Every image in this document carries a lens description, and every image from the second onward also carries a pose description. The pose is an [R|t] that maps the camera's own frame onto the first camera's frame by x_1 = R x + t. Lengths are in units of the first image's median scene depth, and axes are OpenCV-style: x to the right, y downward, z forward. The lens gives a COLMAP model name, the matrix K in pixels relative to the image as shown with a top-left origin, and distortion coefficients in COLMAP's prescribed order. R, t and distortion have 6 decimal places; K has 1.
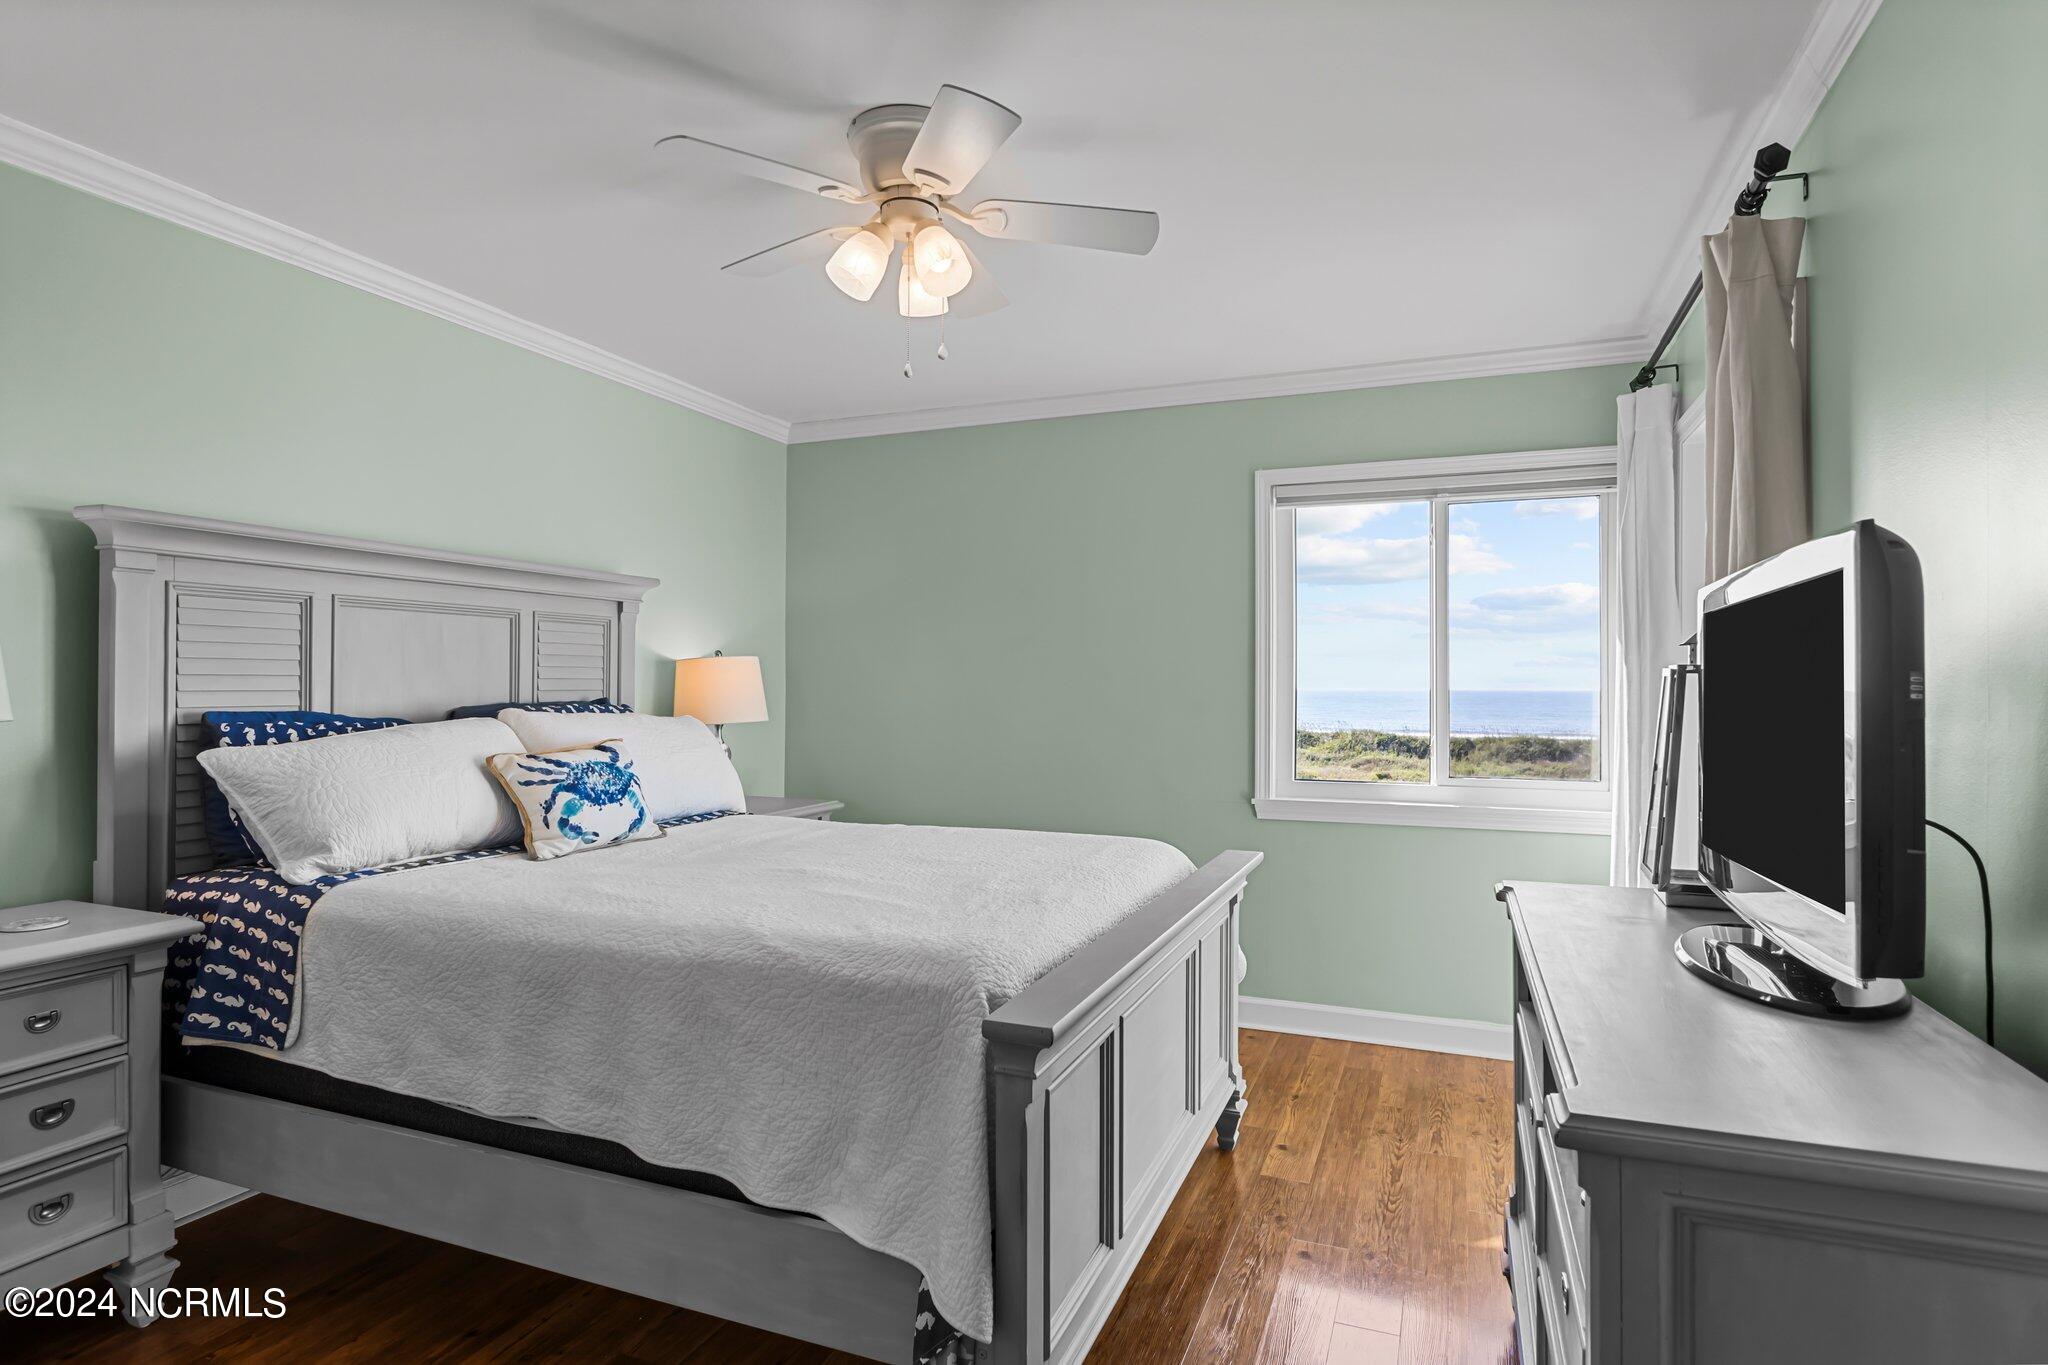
lens RADIAL K [[1083.7, 0, 1023.5], [0, 1083.7, 688.4], [0, 0, 1]] dist [0.000064, -0.000540]
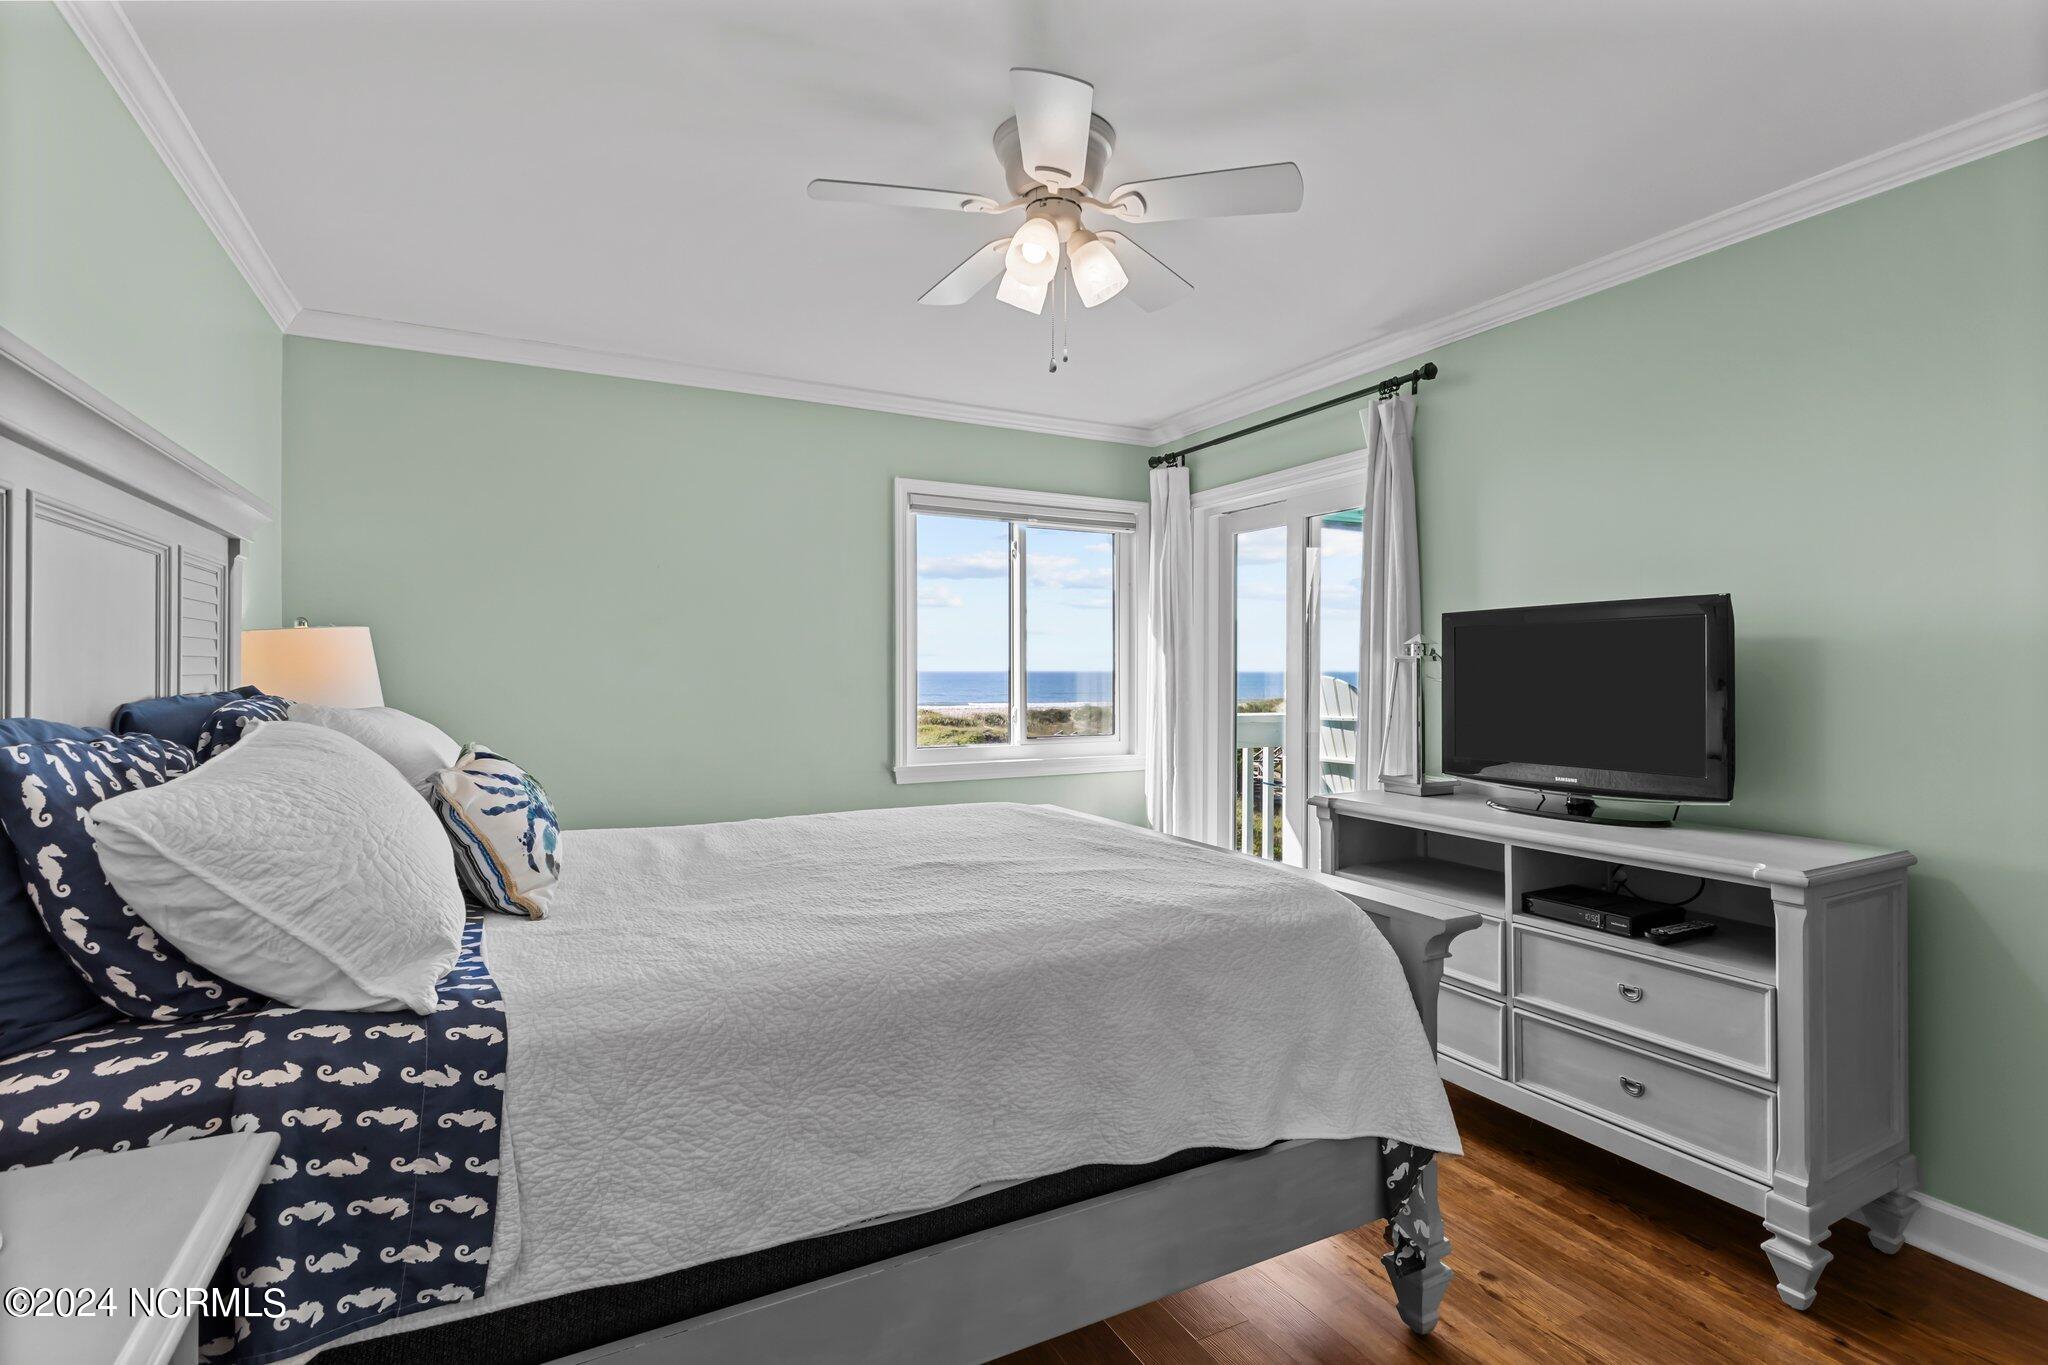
lens RADIAL K [[980.2, 0, 1024.0], [0, 980.2, 682.5], [0, 0, 1]] dist [0.003129, 0.000459]
pose [[0.639204, -0.012356, 0.768938, -0.885150], [0.002678, 0.999901, 0.013842, -0.000642], [-0.769032, -0.006789, 0.639174, 0.435546]]
